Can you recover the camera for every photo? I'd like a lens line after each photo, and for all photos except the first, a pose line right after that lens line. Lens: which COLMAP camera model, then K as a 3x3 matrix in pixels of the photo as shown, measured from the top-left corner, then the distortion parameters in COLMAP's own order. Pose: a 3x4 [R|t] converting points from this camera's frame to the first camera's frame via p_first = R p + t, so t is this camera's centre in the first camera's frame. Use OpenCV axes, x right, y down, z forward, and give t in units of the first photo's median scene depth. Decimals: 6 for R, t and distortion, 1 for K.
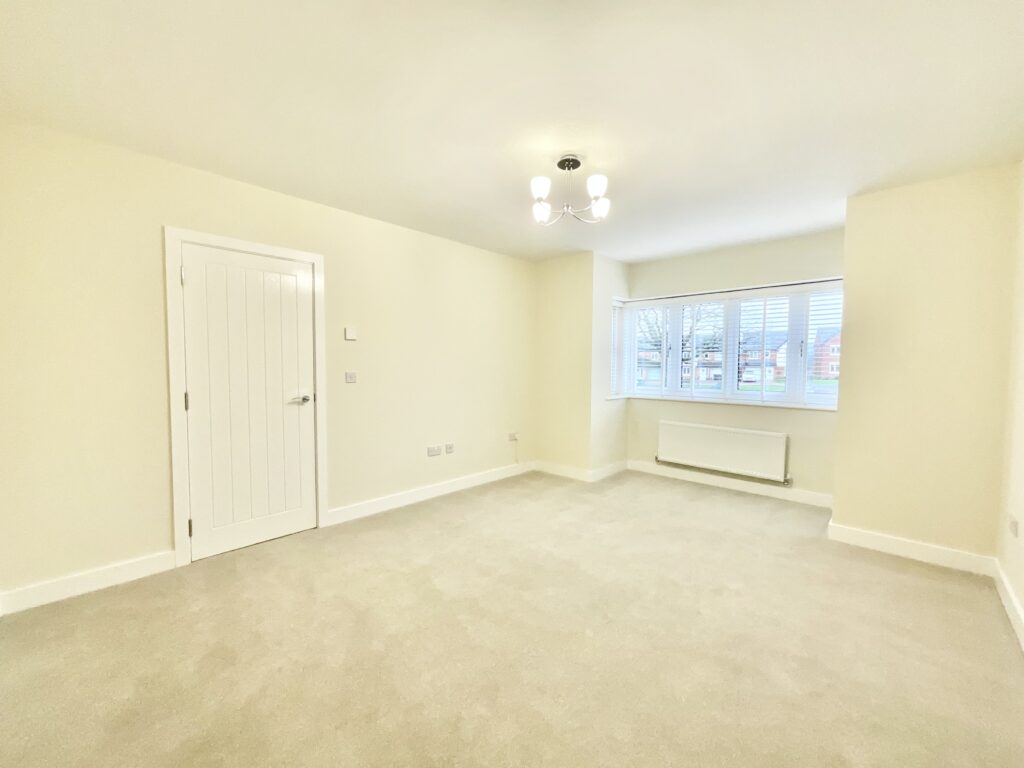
lens RADIAL K [[415.8, 0, 511.1], [0, 415.8, 386.4], [0, 0, 1]] dist [0.004805, 0.001149]
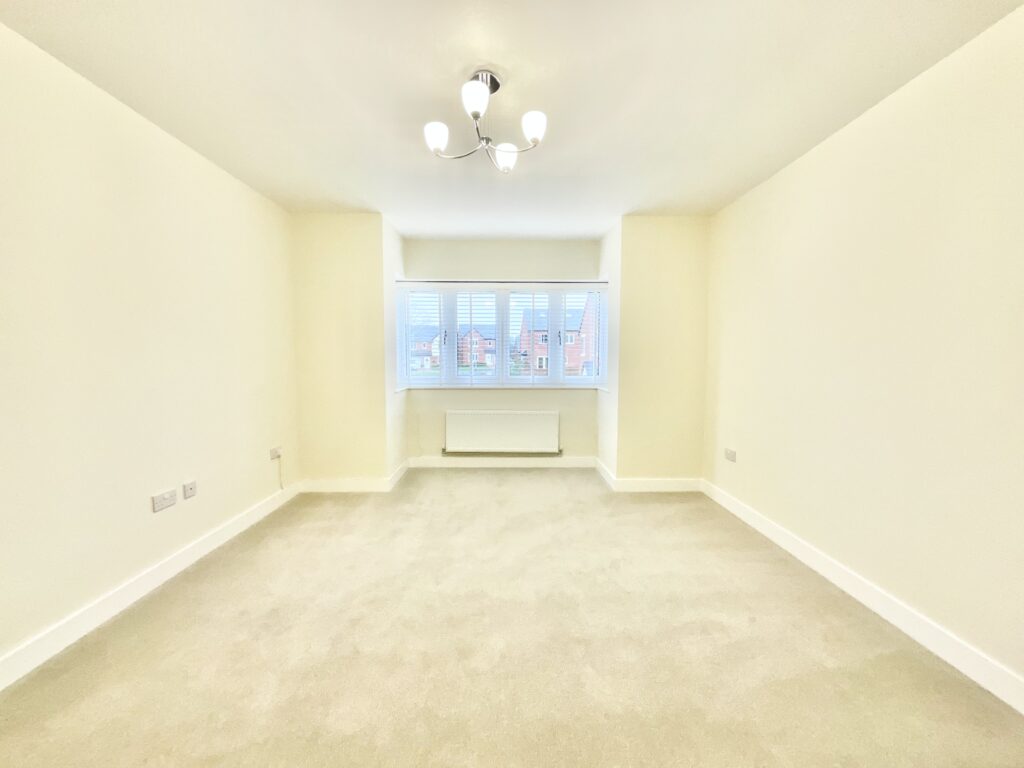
lens RADIAL K [[415.8, 0, 508.2], [0, 415.8, 388.1], [0, 0, 1]] dist [0.004805, 0.001149]
pose [[0.714286, -0.056903, 0.697537, -0.202733], [0.037621, 0.998370, 0.042921, -0.004628], [-0.698842, -0.004416, 0.715263, 0.221084]]
